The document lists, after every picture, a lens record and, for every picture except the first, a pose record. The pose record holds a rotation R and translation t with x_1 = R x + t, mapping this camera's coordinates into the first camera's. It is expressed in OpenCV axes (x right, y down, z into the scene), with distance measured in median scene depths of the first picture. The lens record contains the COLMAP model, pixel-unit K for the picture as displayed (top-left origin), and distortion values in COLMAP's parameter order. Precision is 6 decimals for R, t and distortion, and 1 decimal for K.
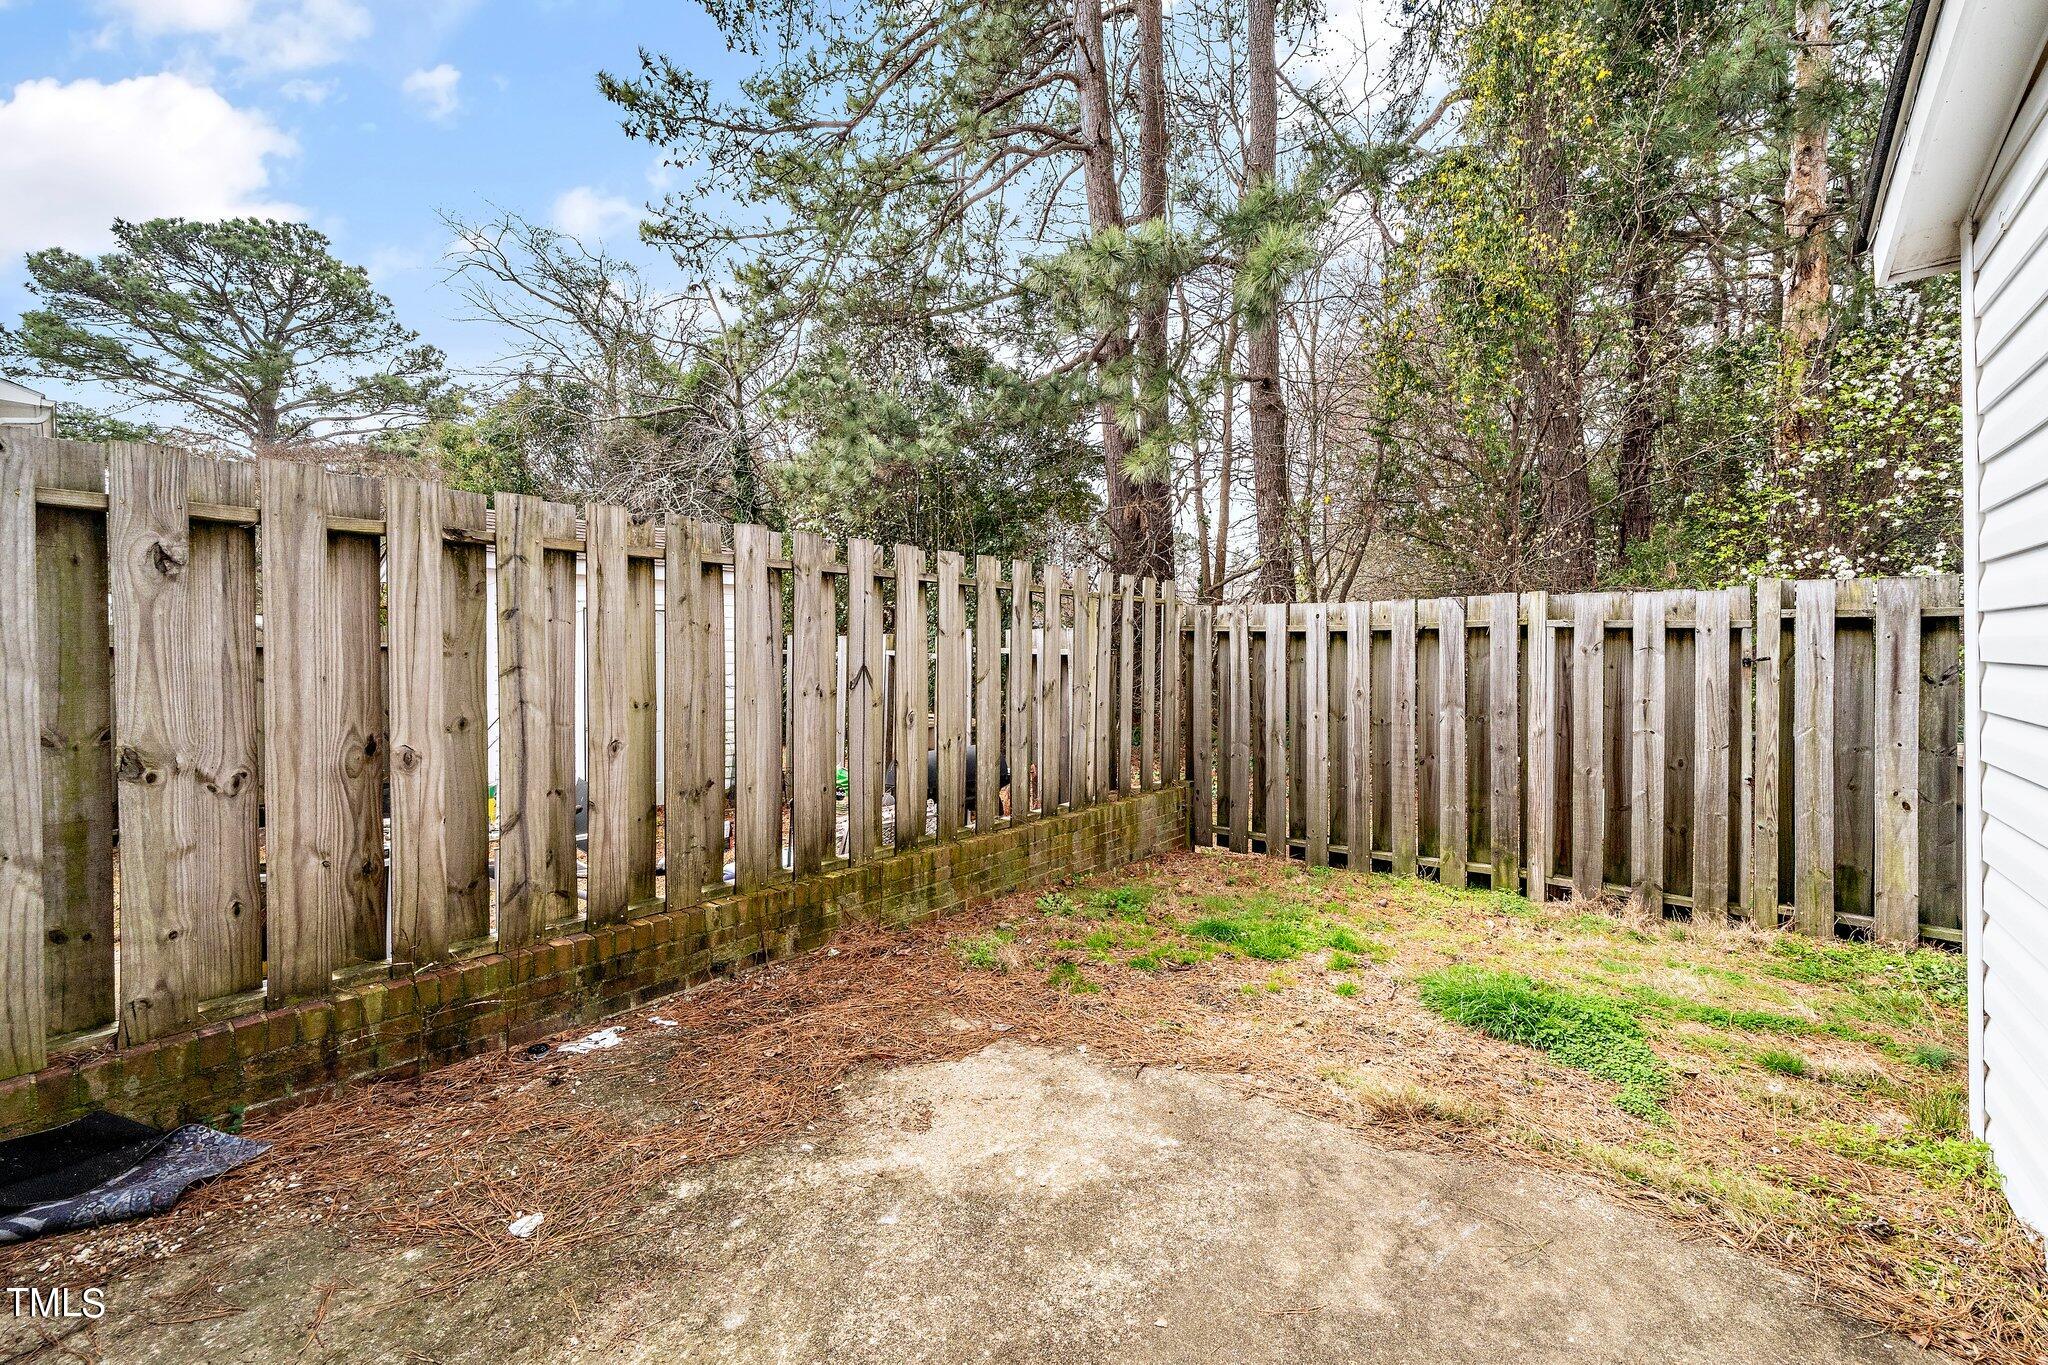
lens RADIAL K [[790.3, 0, 1022.6], [0, 790.3, 660.3], [0, 0, 1]] dist [0.002722, 0.000152]
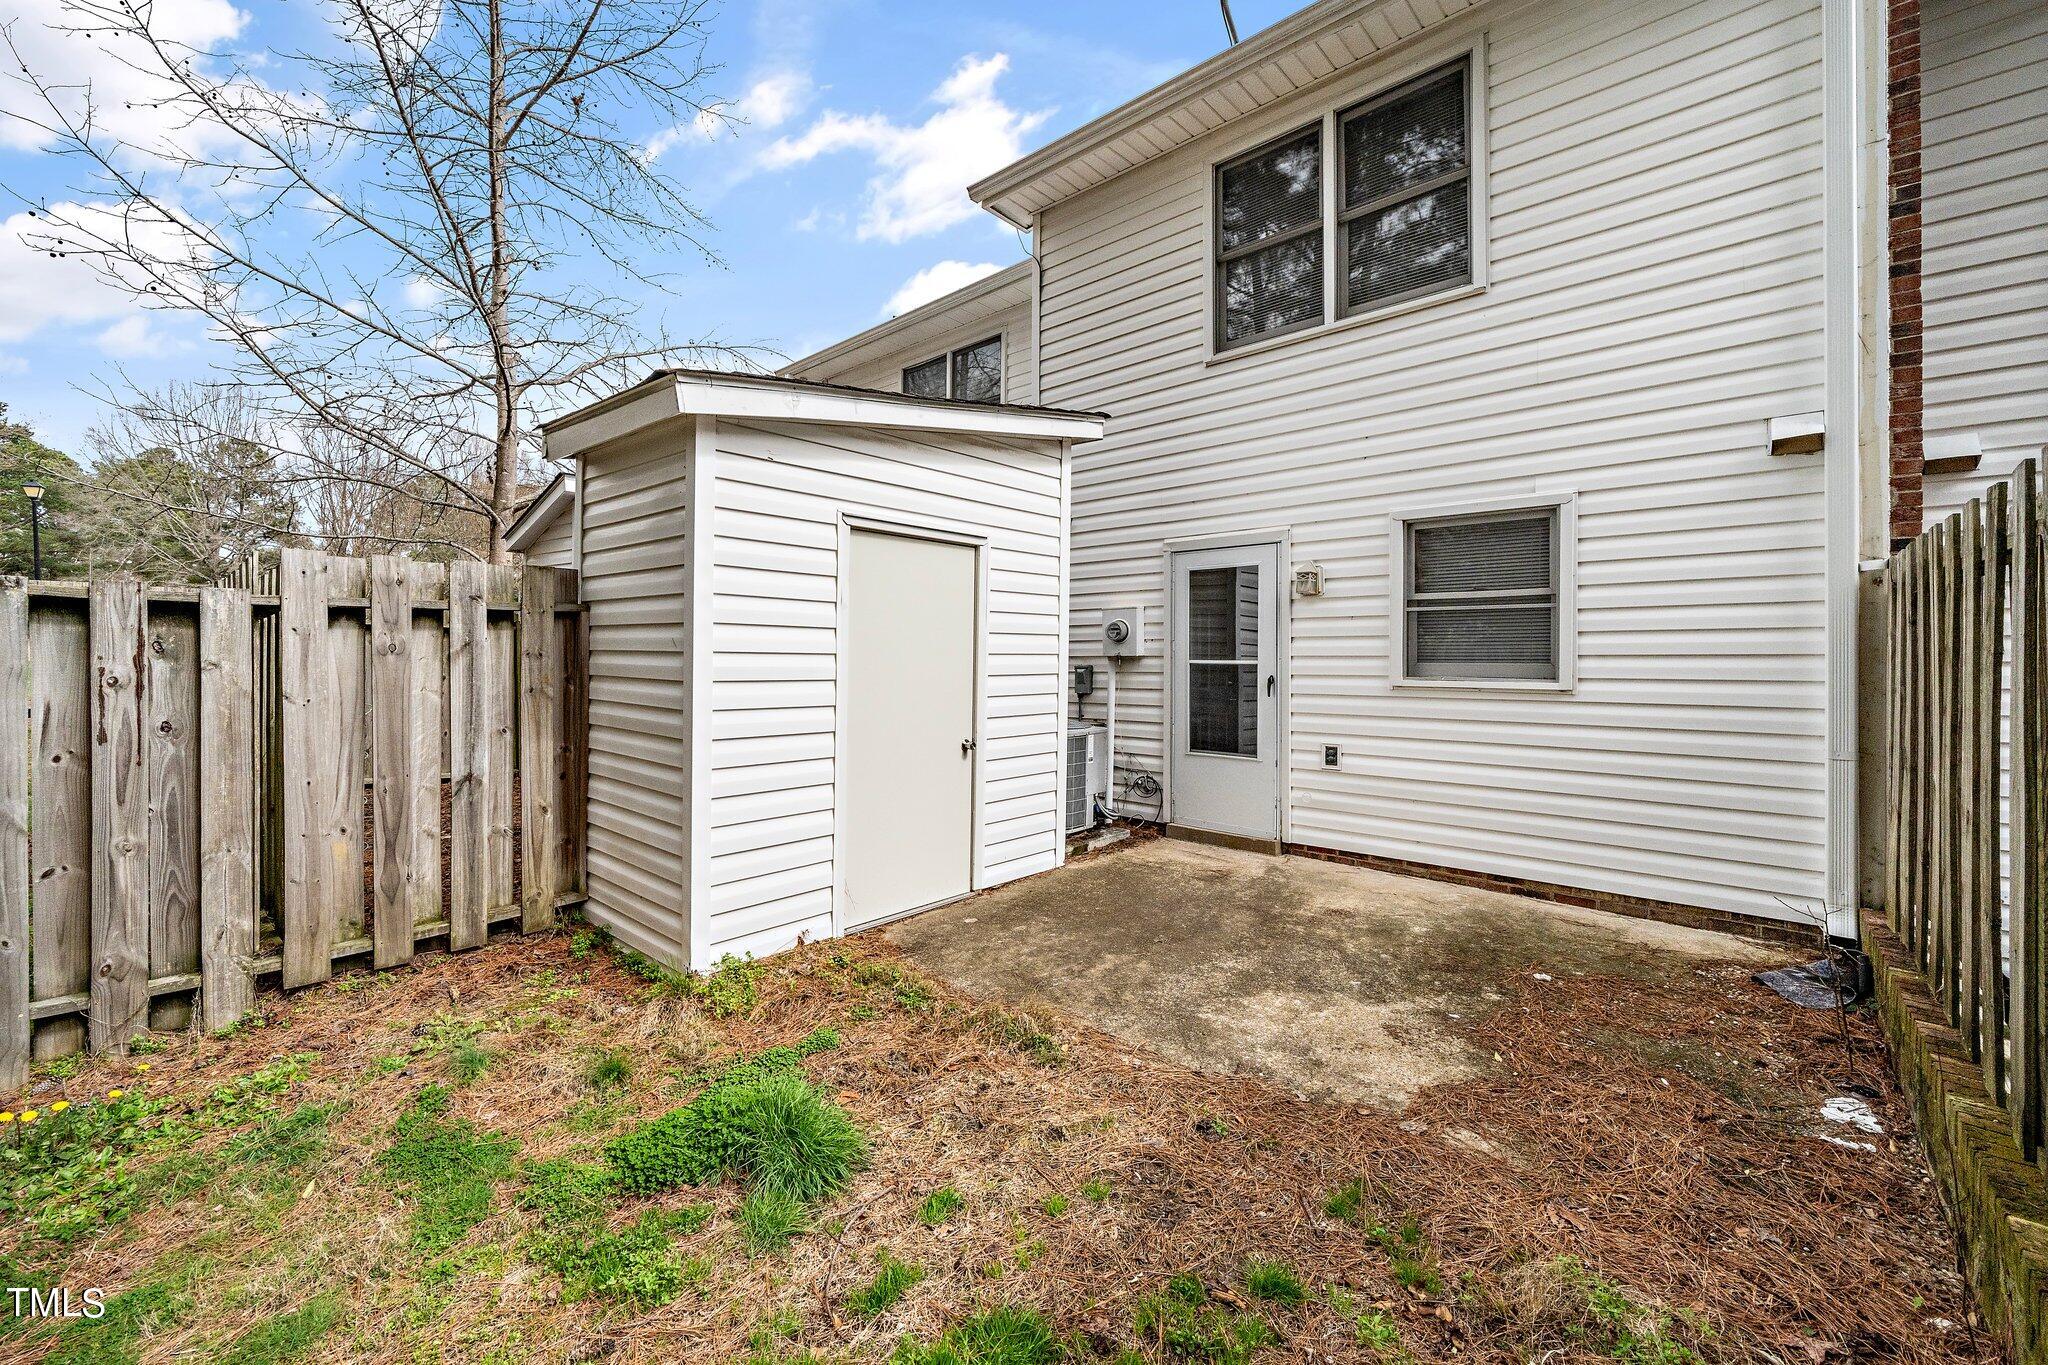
lens RADIAL K [[790.3, 0, 1027.2], [0, 790.3, 664.6], [0, 0, 1]] dist [0.002722, 0.000152]
pose [[-0.999938, -0.010823, 0.002525, 0.528555], [-0.010779, 0.999795, 0.017143, -0.044071], [-0.002710, 0.017114, -0.999850, 2.517128]]
